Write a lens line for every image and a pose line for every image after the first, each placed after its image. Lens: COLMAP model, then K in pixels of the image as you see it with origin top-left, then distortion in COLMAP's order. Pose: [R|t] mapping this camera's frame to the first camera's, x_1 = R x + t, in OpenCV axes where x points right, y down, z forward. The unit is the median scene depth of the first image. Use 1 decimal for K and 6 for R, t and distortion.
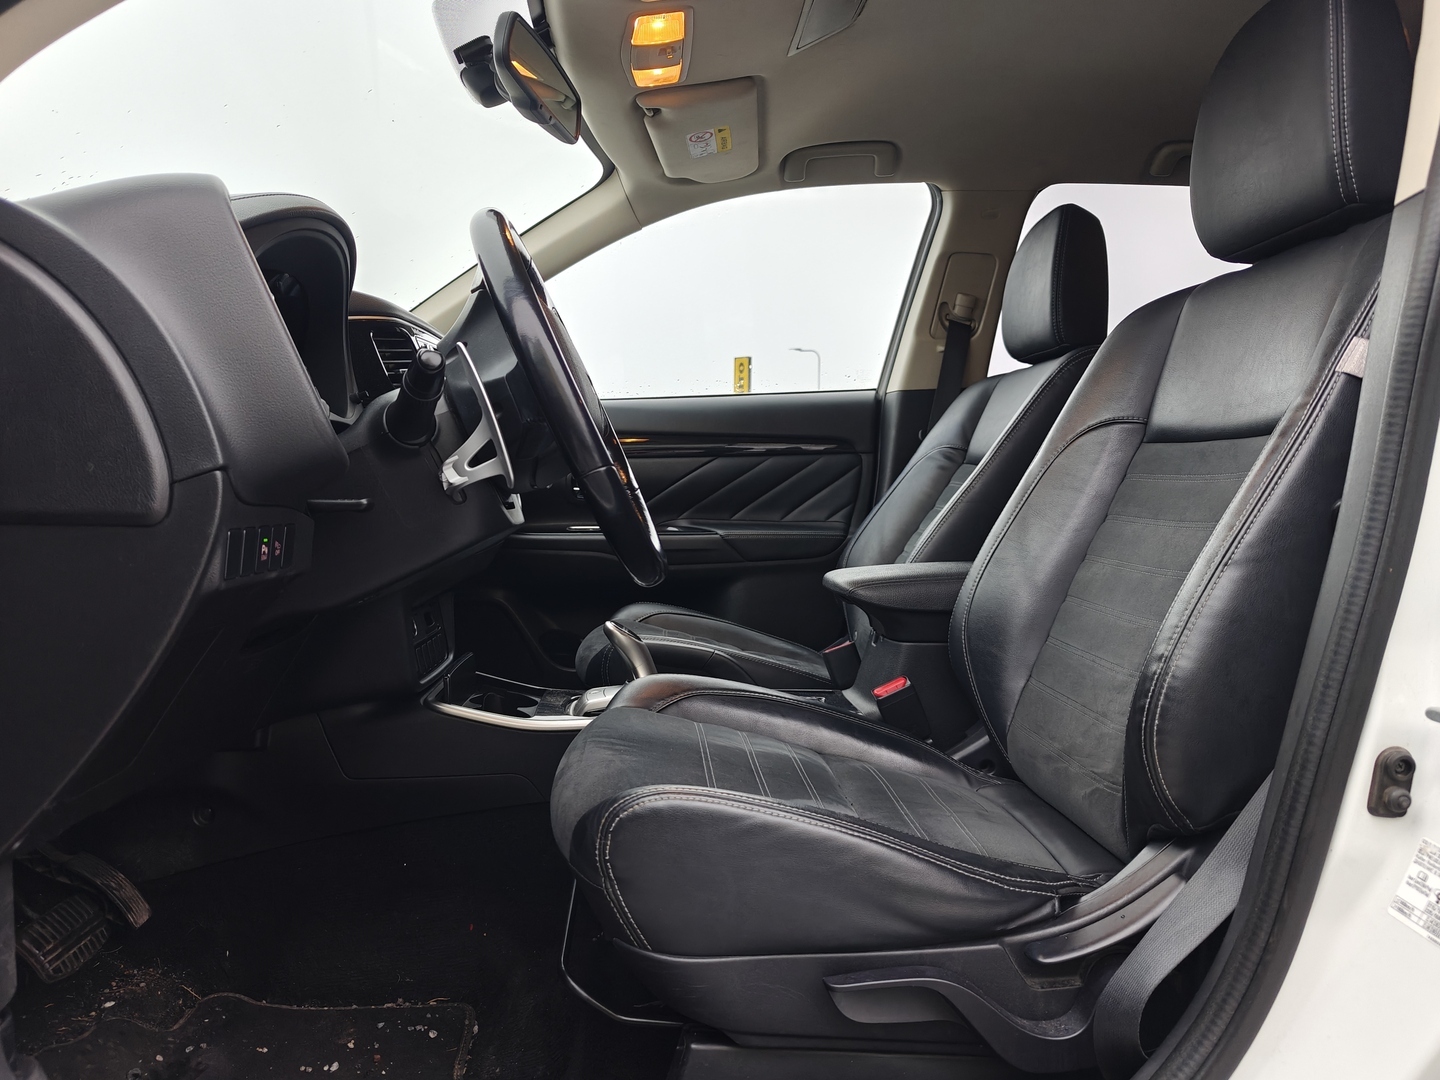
lens RADIAL K [[1065.4, 0, 720.3], [0, 1065.4, 548.5], [0, 0, 1]] dist [-0.005132, 0.000549]
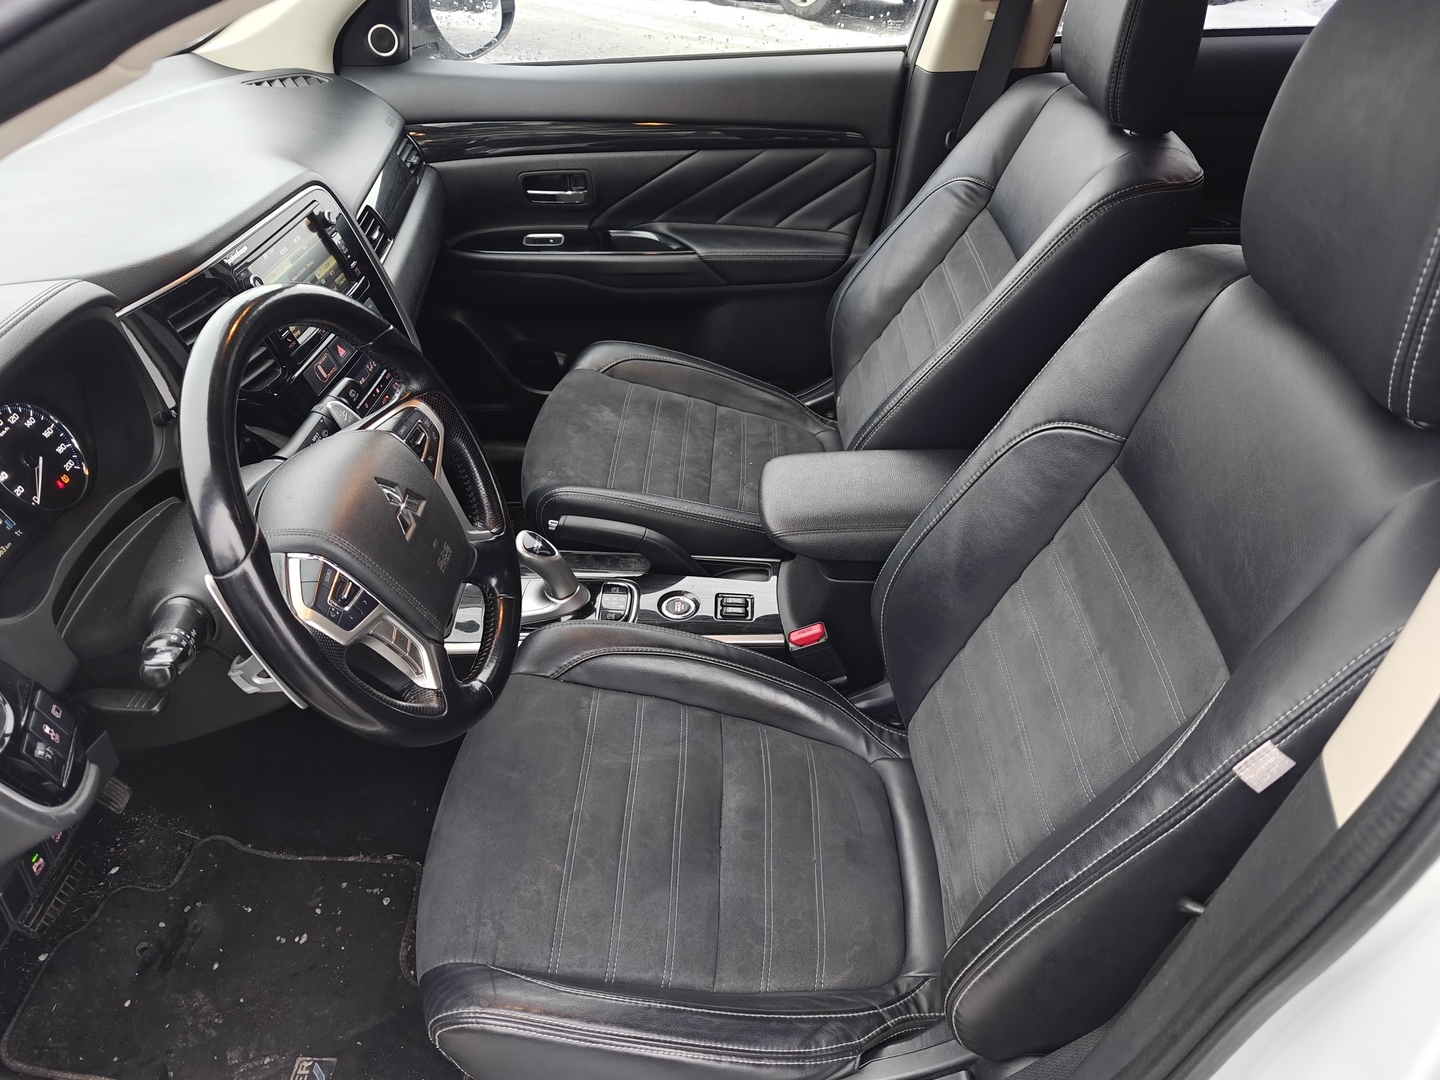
lens RADIAL K [[1065.4, 0, 719.6], [0, 1065.4, 541.5], [0, 0, 1]] dist [-0.005132, 0.000549]
pose [[0.995343, 0.049137, -0.082934, 0.098568], [0.005370, 0.830736, 0.556641, -0.298122], [0.096248, -0.554494, 0.826603, 0.163039]]
